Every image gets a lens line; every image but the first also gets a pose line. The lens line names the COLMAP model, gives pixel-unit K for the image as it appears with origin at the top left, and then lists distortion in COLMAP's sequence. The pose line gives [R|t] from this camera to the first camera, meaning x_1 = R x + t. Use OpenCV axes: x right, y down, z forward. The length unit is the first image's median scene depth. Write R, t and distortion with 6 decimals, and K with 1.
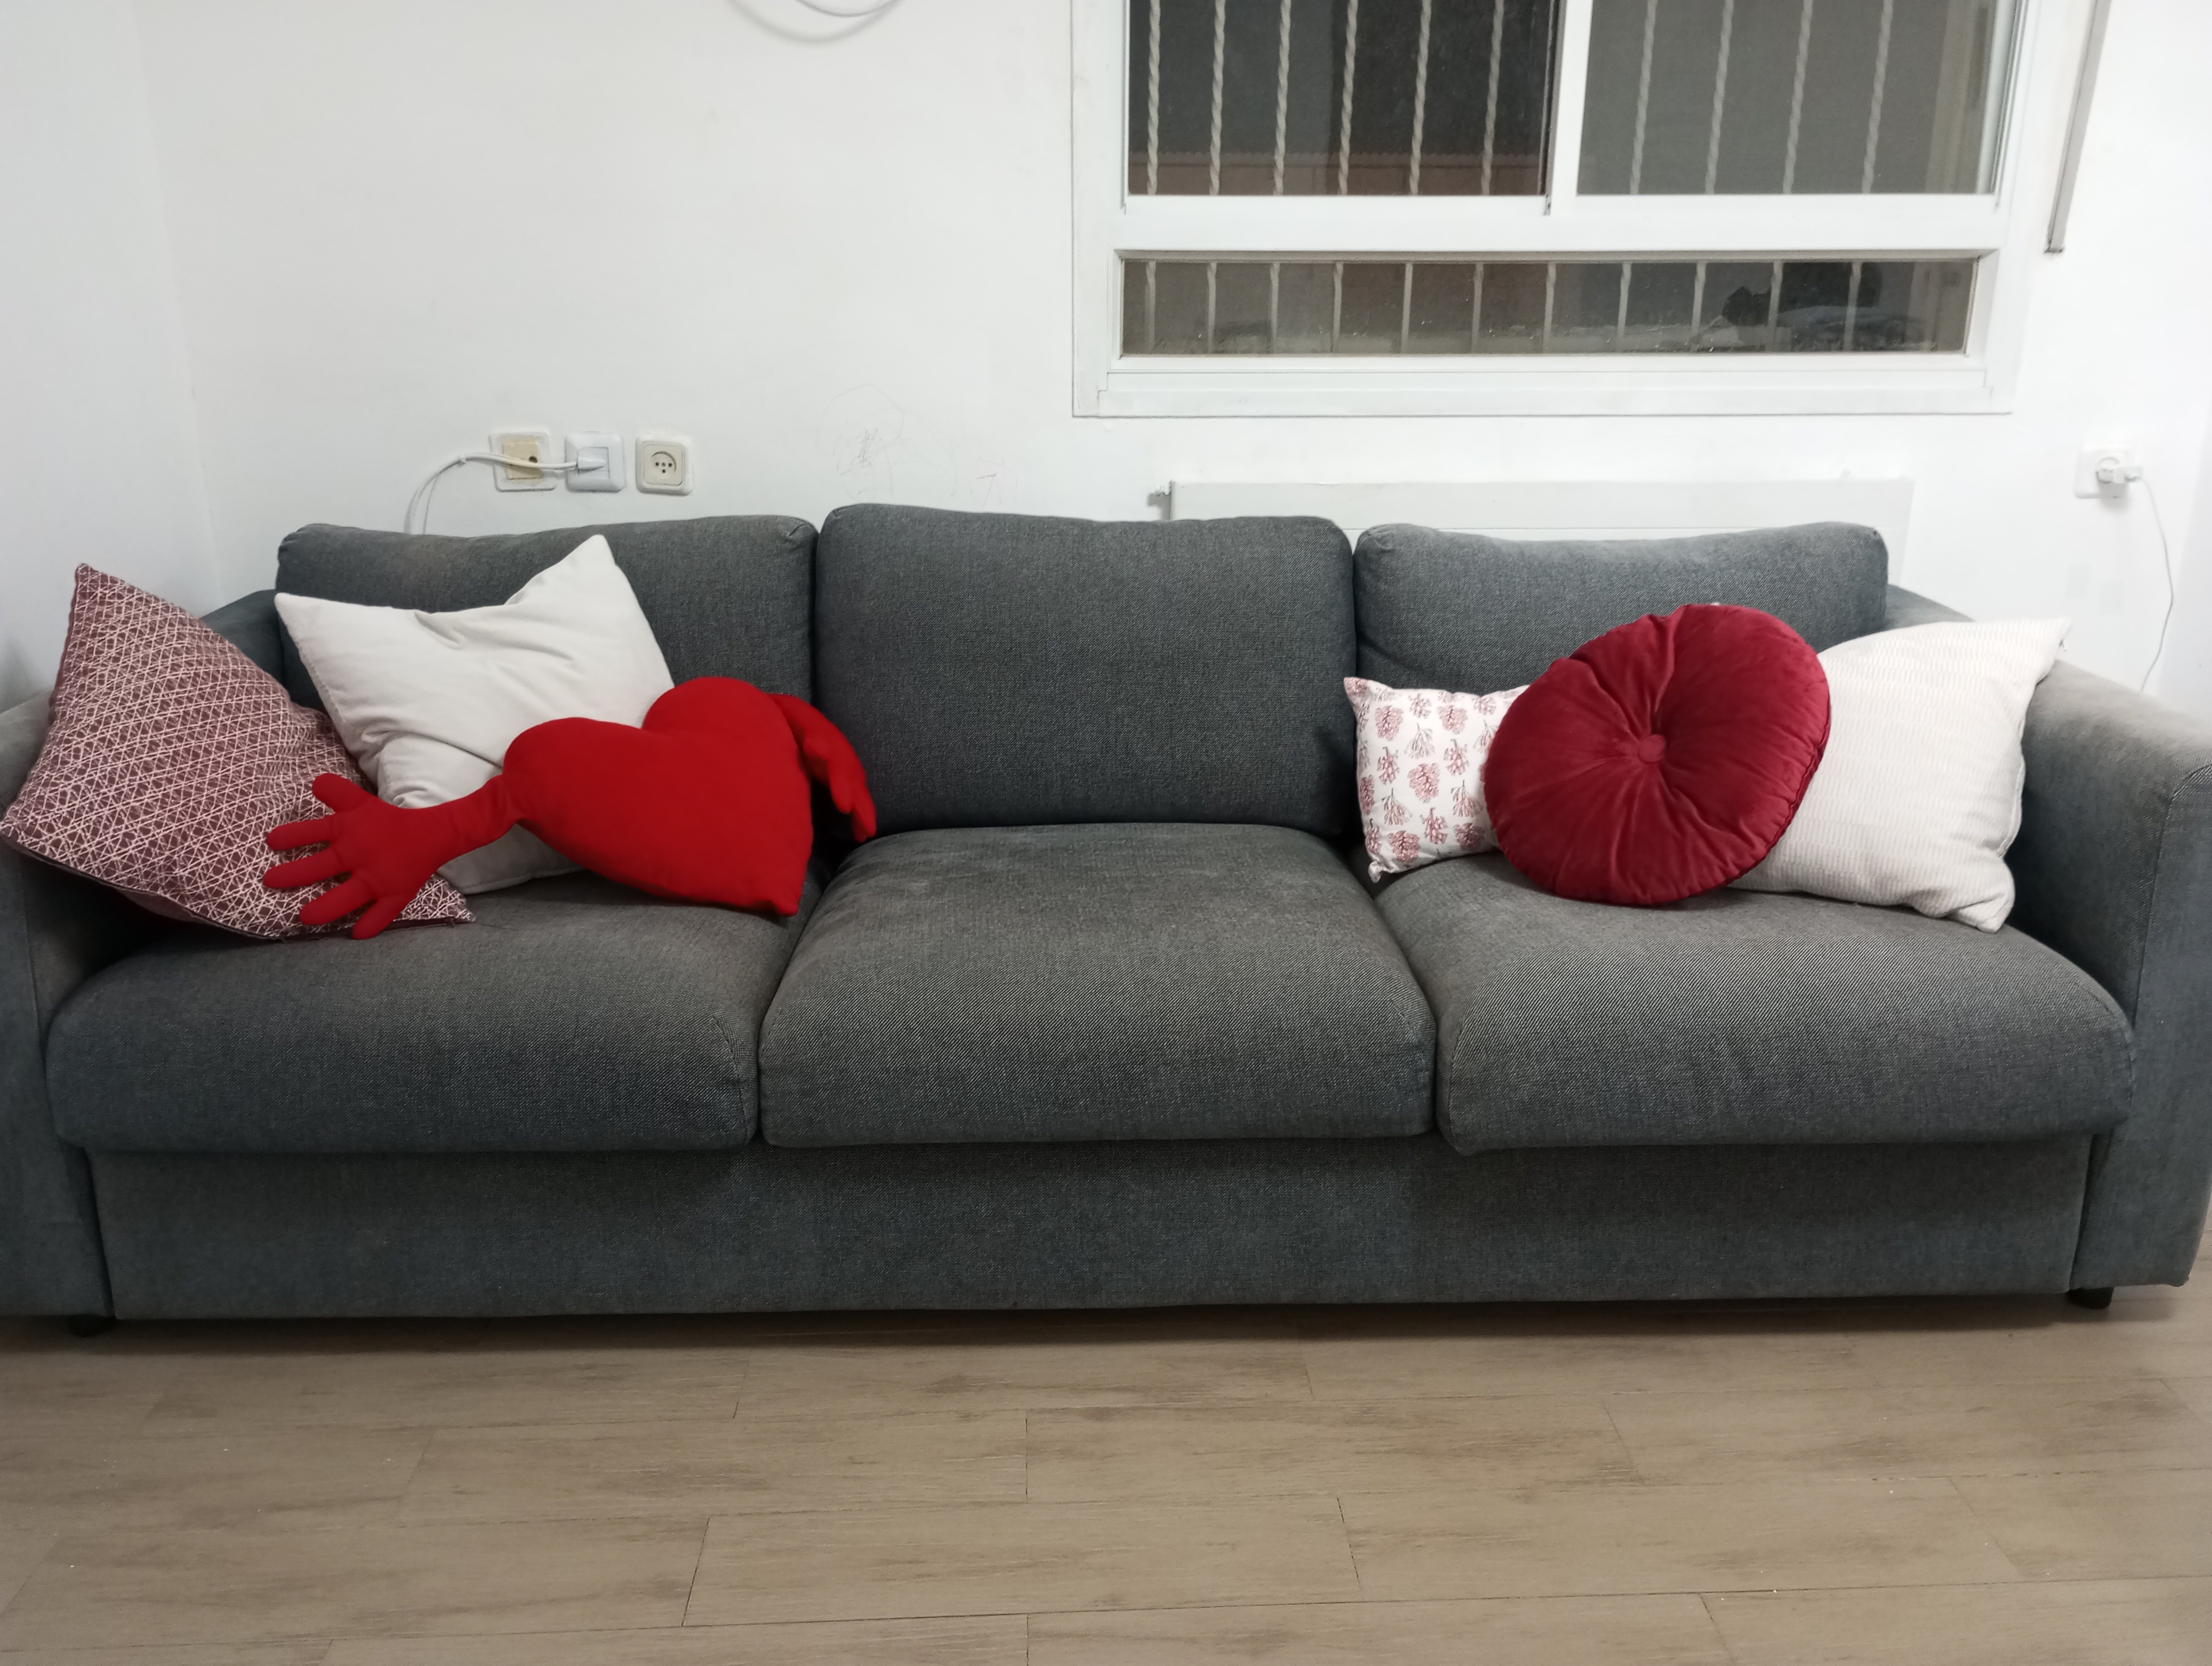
lens RADIAL K [[1858.3, 0, 1106.0], [0, 1858.3, 833.0], [0, 0, 1]] dist [0.080185, -0.102627]
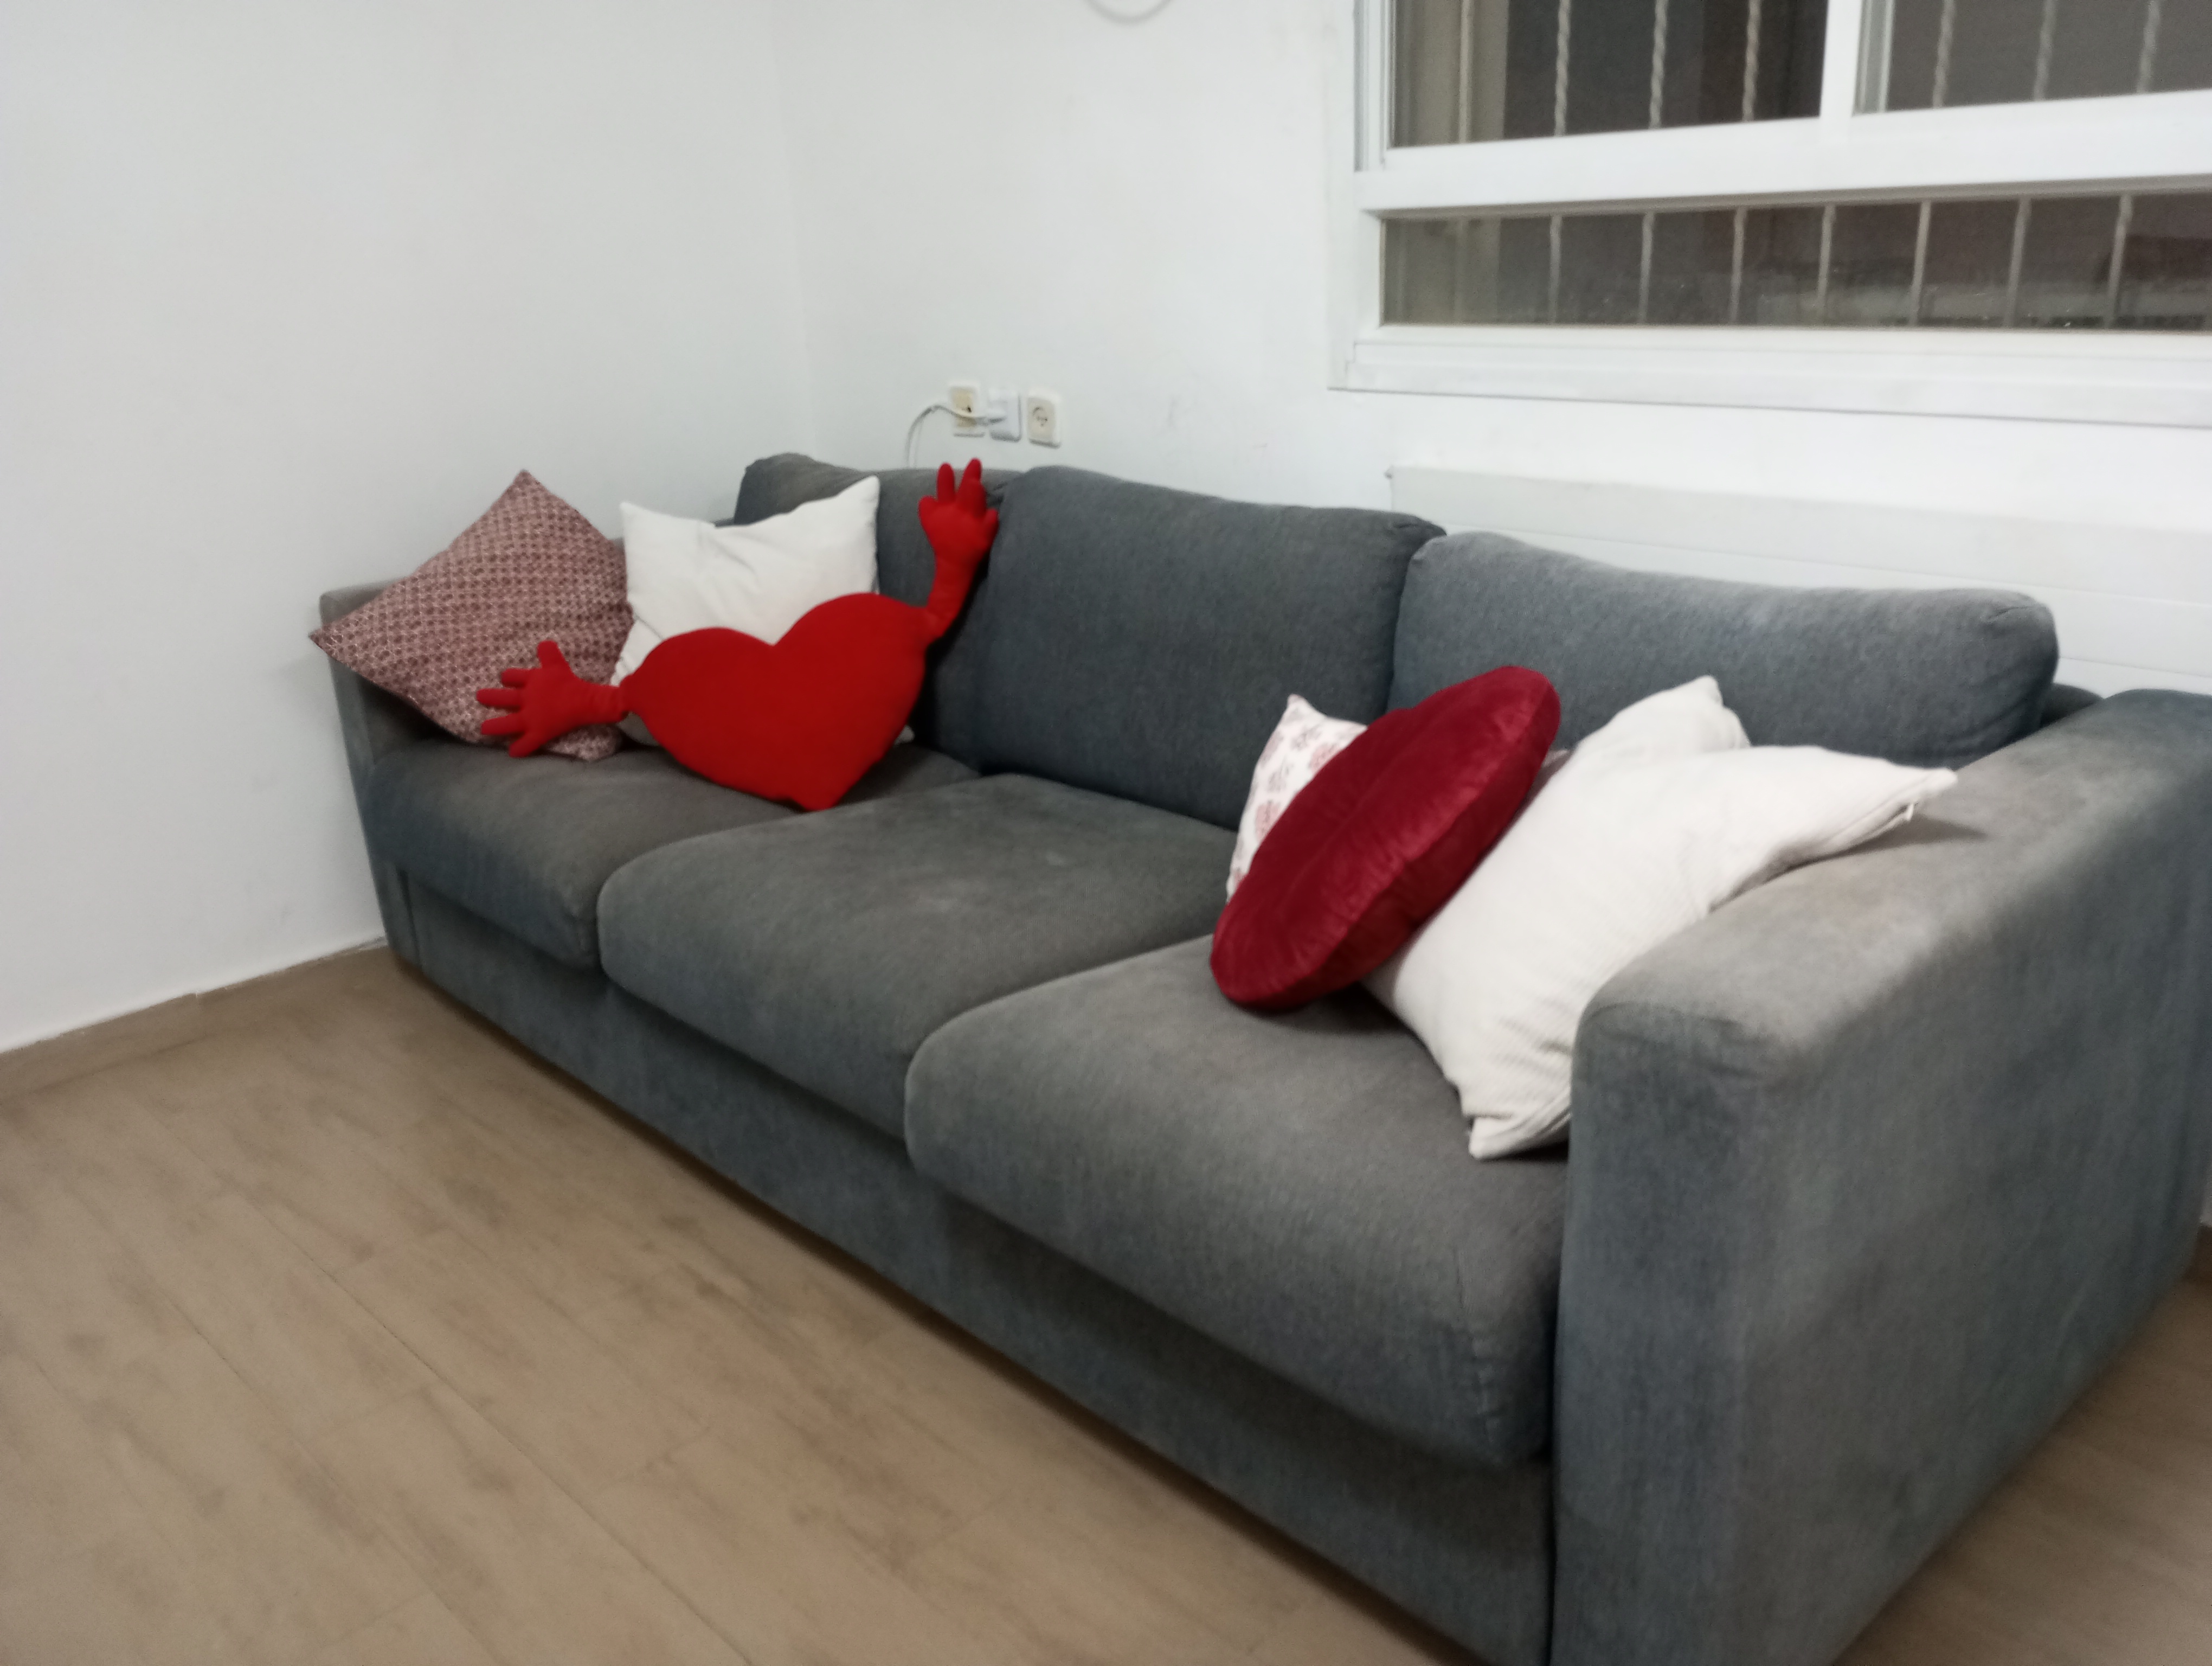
lens RADIAL K [[1826.5, 0, 1106.0], [0, 1826.5, 833.0], [0, 0, 1]] dist [0.052077, 0.001578]
pose [[0.654180, 0.214530, -0.725276, 0.705552], [-0.182005, 0.975403, 0.124352, -0.108530], [0.734113, 0.050655, 0.677135, 0.328189]]
